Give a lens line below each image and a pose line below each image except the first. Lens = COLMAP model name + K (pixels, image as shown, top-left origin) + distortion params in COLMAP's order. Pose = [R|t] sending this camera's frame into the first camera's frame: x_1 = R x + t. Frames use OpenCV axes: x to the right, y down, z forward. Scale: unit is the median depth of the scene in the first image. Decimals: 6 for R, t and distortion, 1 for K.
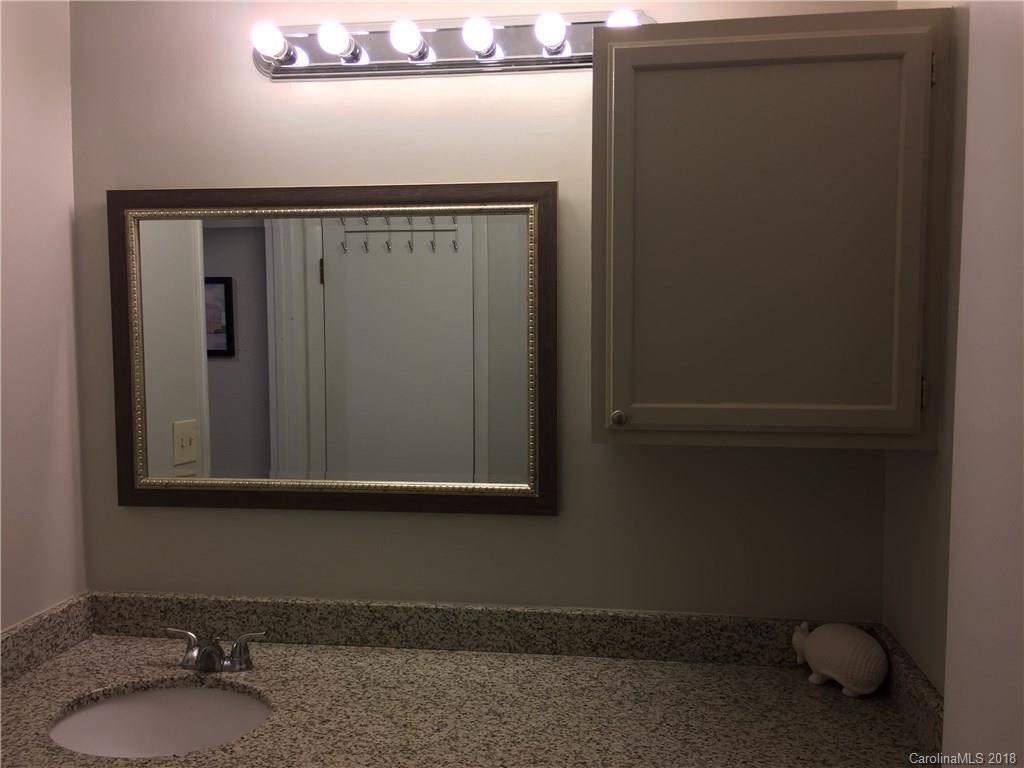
lens RADIAL K [[870.1, 0, 515.9], [0, 870.1, 383.5], [0, 0, 1]] dist [0.071949, -0.101404]
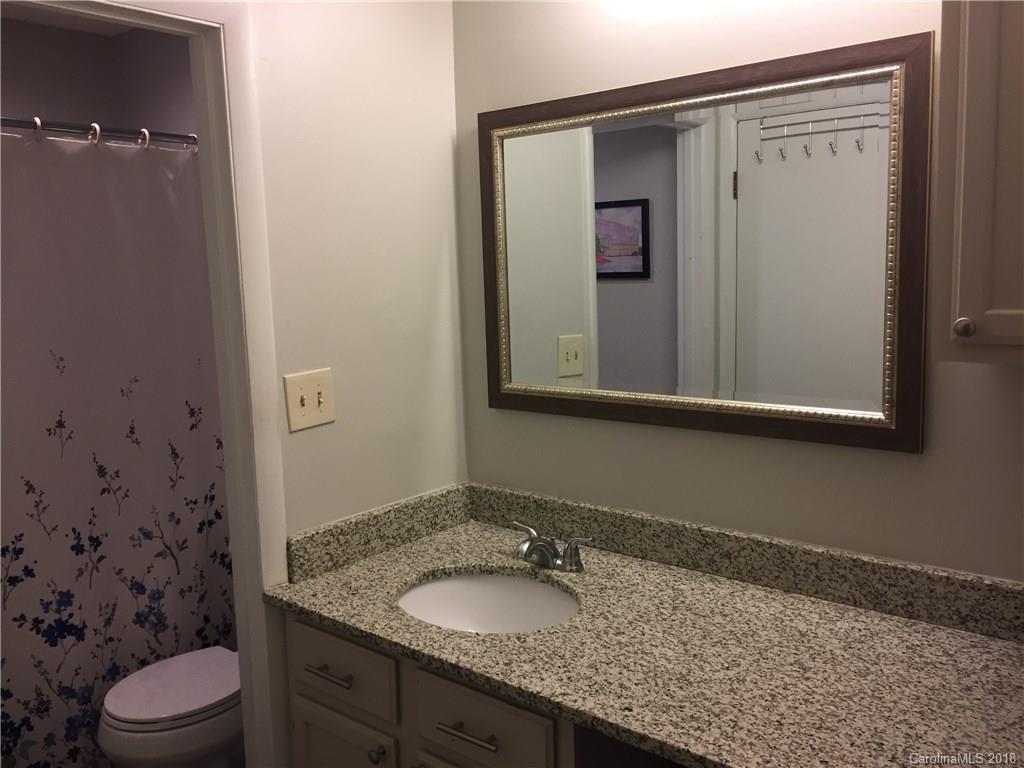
lens RADIAL K [[870.1, 0, 515.8], [0, 870.1, 383.0], [0, 0, 1]] dist [0.071949, -0.101404]
pose [[0.846928, 0.049265, -0.529420, 0.160055], [-0.010290, 0.997031, 0.076317, 0.026850], [0.531608, -0.059187, 0.844920, 0.108134]]
